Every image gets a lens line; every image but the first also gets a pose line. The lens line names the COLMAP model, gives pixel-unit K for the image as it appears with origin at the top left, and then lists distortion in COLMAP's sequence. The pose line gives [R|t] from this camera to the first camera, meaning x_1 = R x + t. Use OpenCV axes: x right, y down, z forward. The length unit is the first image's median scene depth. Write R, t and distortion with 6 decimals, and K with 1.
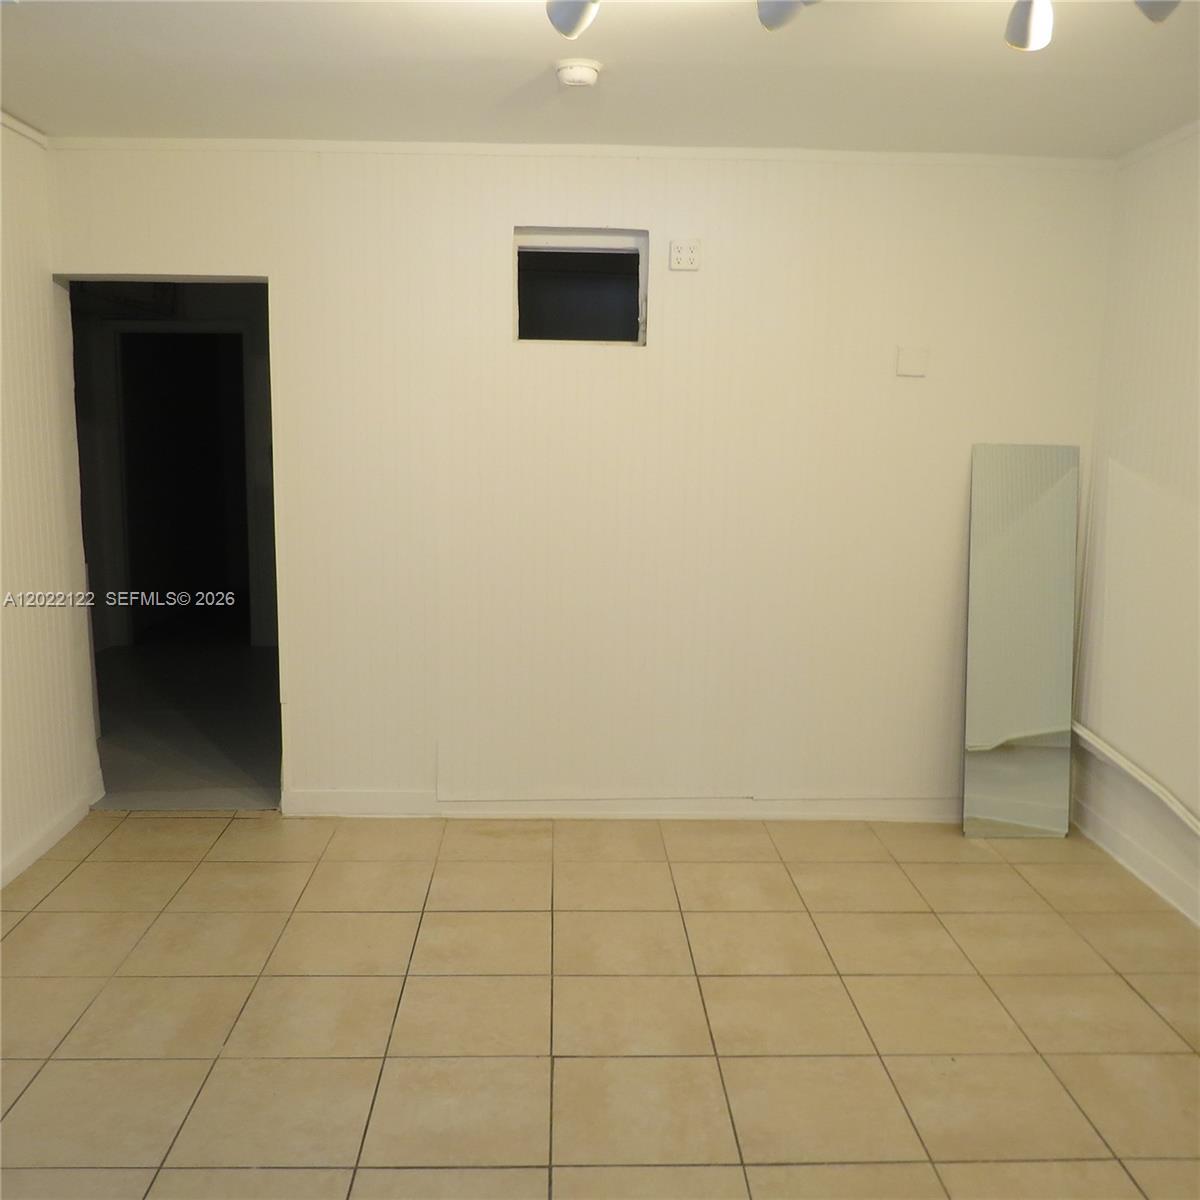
lens RADIAL K [[1143.7, 0, 600.0], [0, 1143.7, 600.0], [0, 0, 1]] dist [-0.018662, 0.004463]
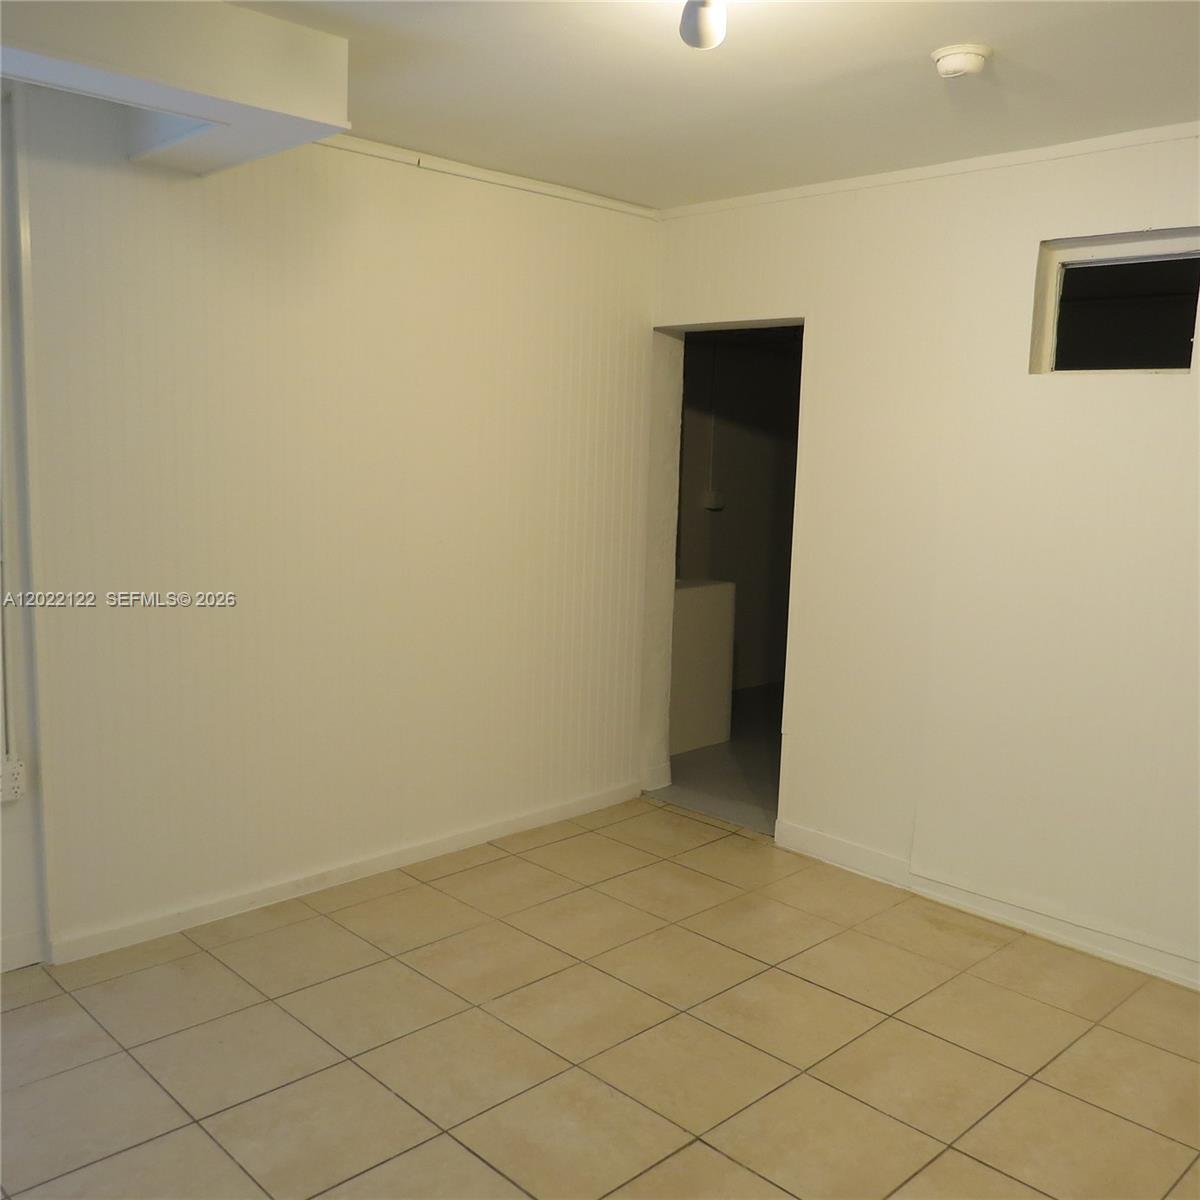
lens RADIAL K [[1153.1, 0, 600.0], [0, 1153.1, 600.0], [0, 0, 1]] dist [-0.004727, 0.013549]
pose [[0.672362, 0.110621, -0.731910, 0.353546], [-0.140471, 0.989871, 0.020567, -0.025932], [0.726771, 0.088983, 0.681091, 0.172839]]
